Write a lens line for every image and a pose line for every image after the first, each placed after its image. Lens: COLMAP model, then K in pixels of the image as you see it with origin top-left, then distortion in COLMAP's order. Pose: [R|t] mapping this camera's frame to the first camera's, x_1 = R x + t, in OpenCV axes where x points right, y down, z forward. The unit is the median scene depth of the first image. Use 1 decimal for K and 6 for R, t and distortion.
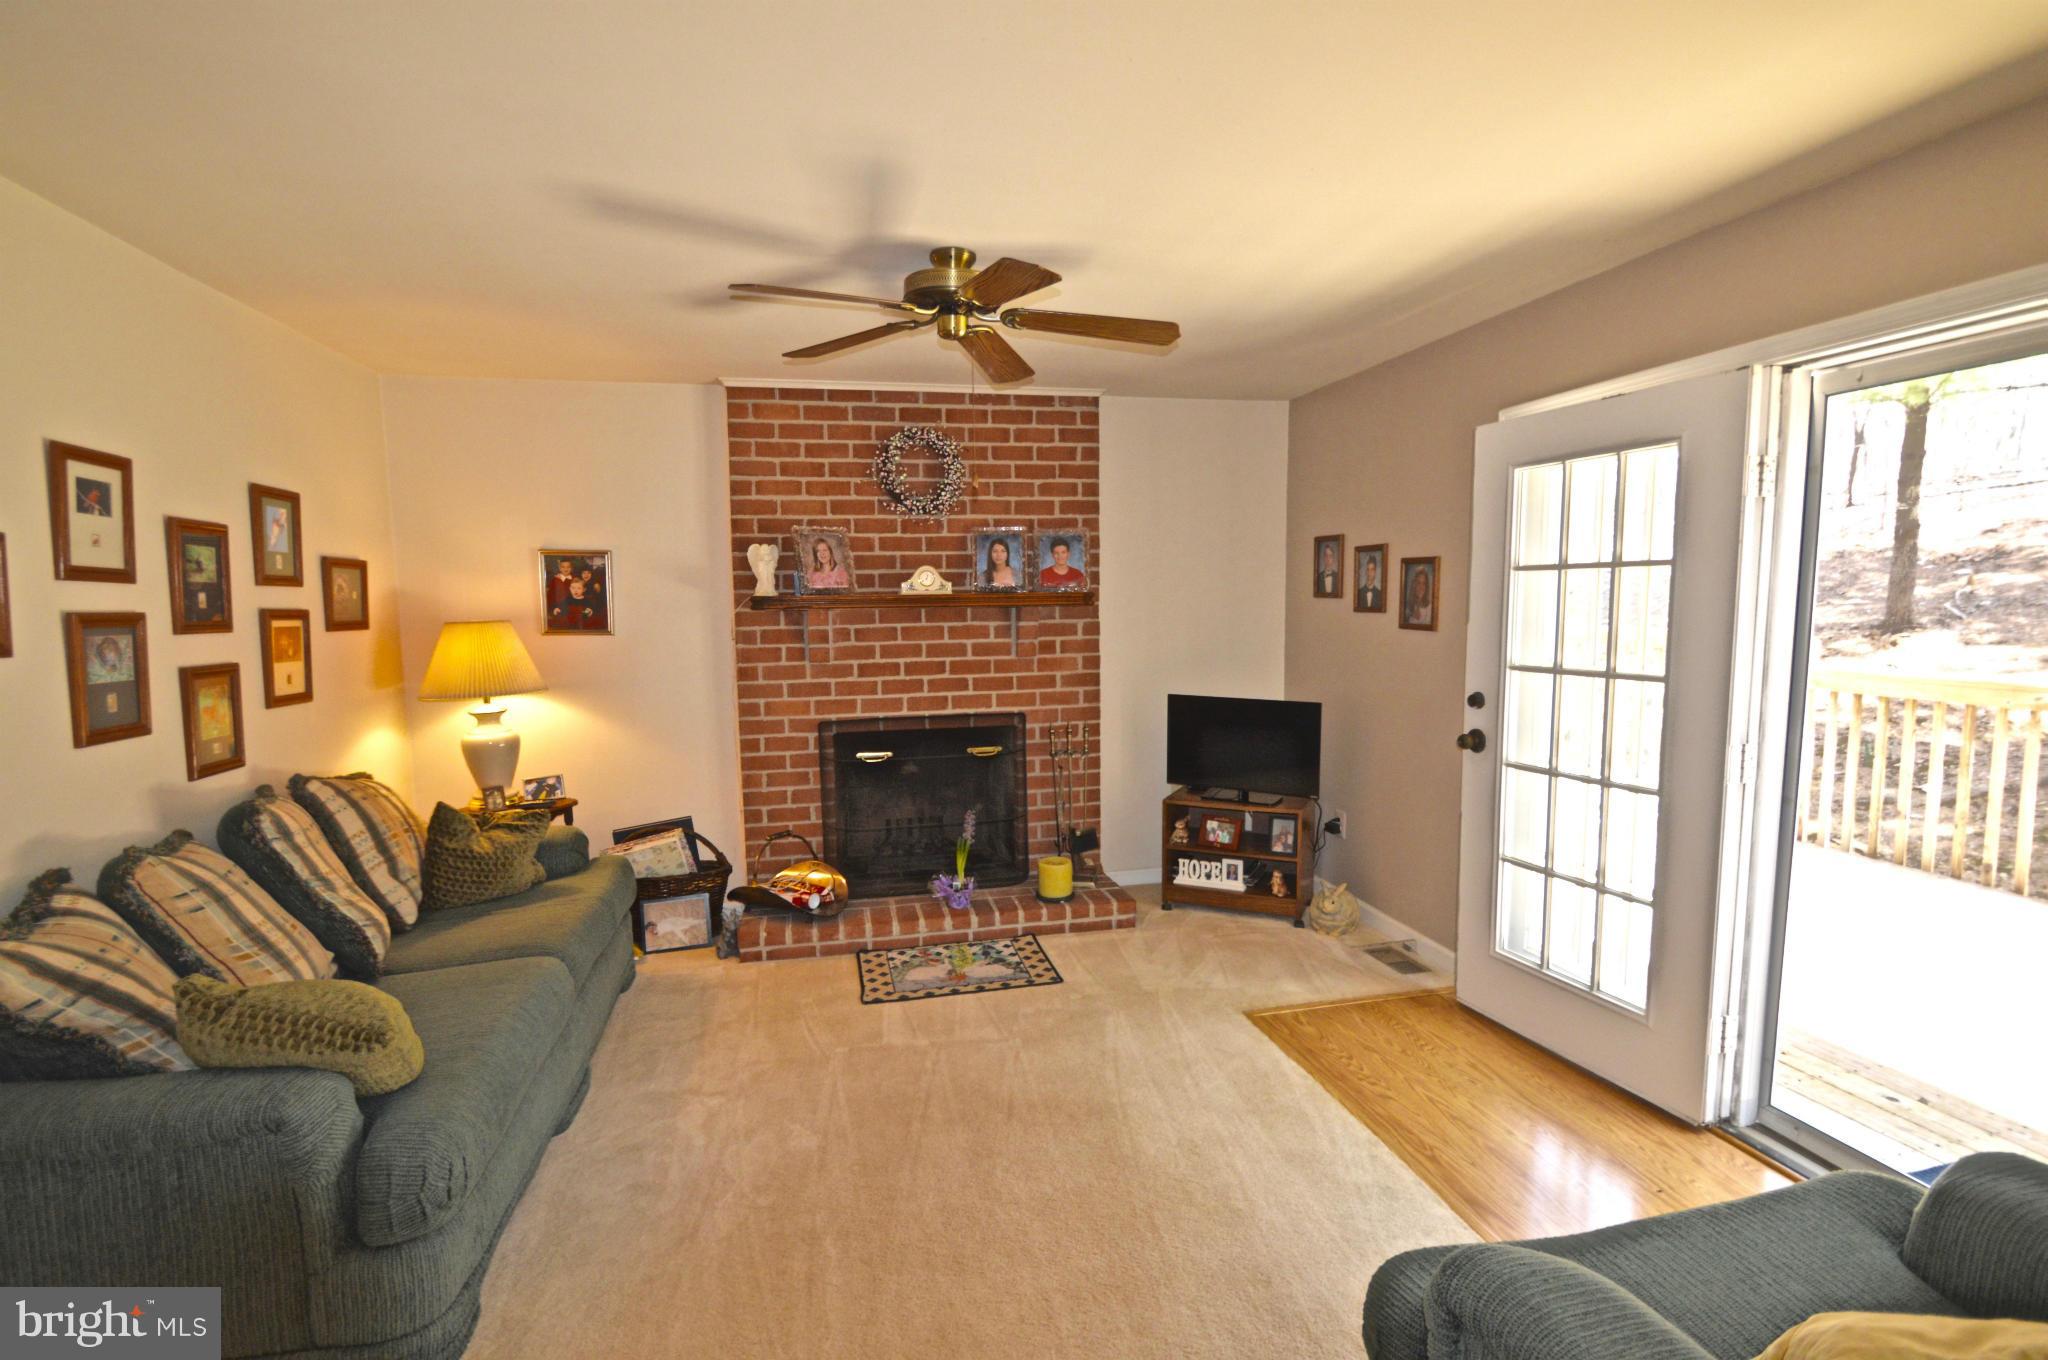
lens RADIAL K [[971.2, 0, 1025.3], [0, 971.2, 669.6], [0, 0, 1]] dist [0.002222, -0.001291]
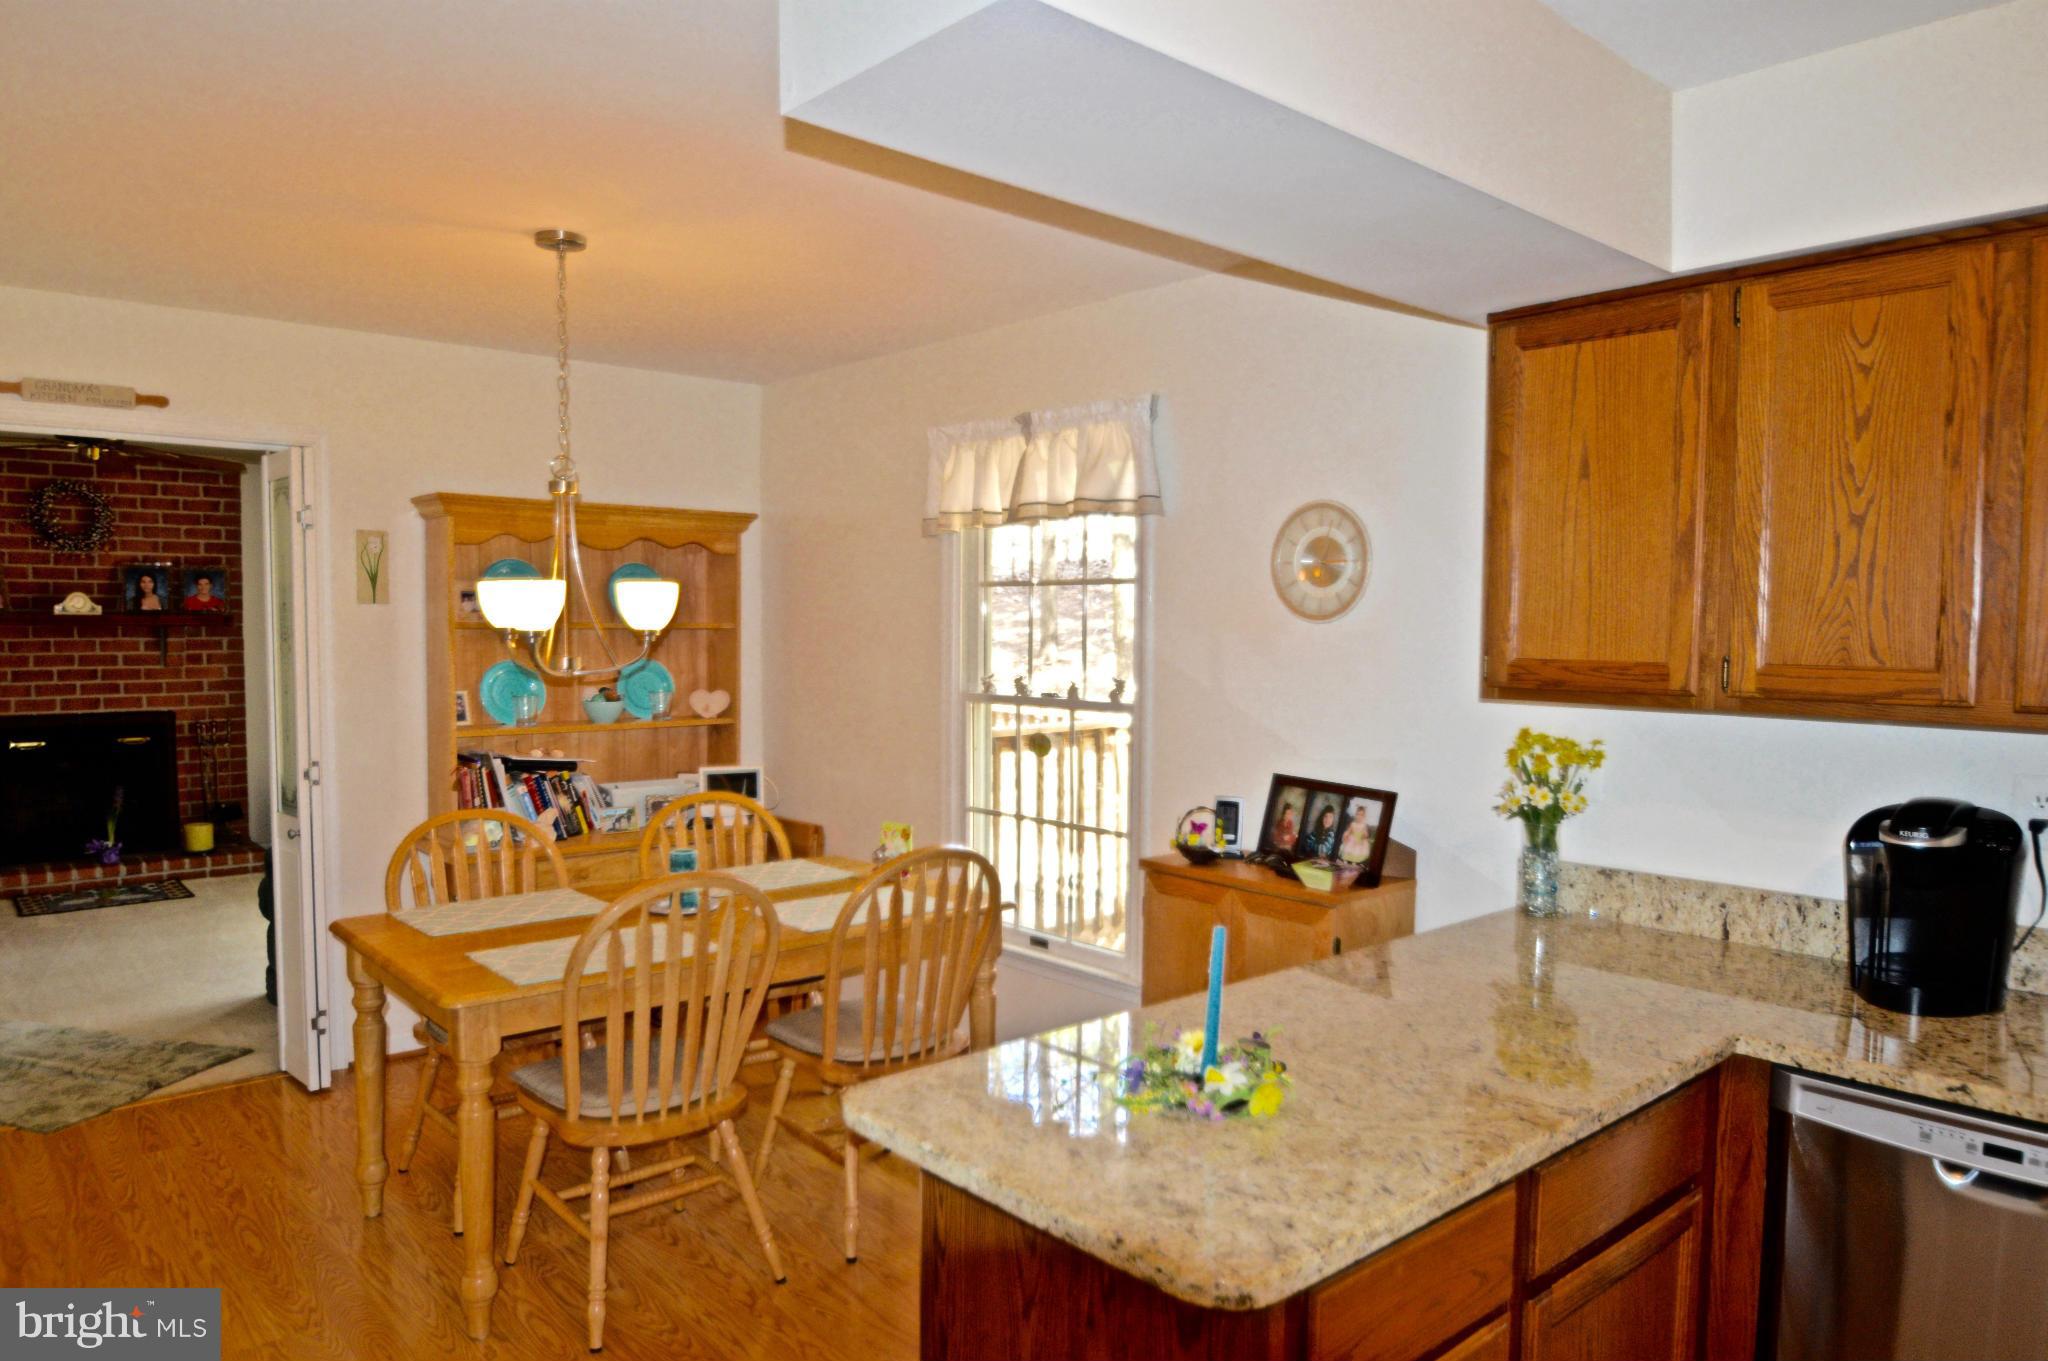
lens RADIAL K [[1353.6, 0, 1028.4], [0, 1353.6, 691.0], [0, 0, 1]] dist [-0.020040, -0.005457]
pose [[0.878775, -0.005305, 0.477207, 0.145726], [0.017424, 0.999628, -0.020974, 0.075258], [-0.476919, 0.026747, 0.878540, -1.055902]]
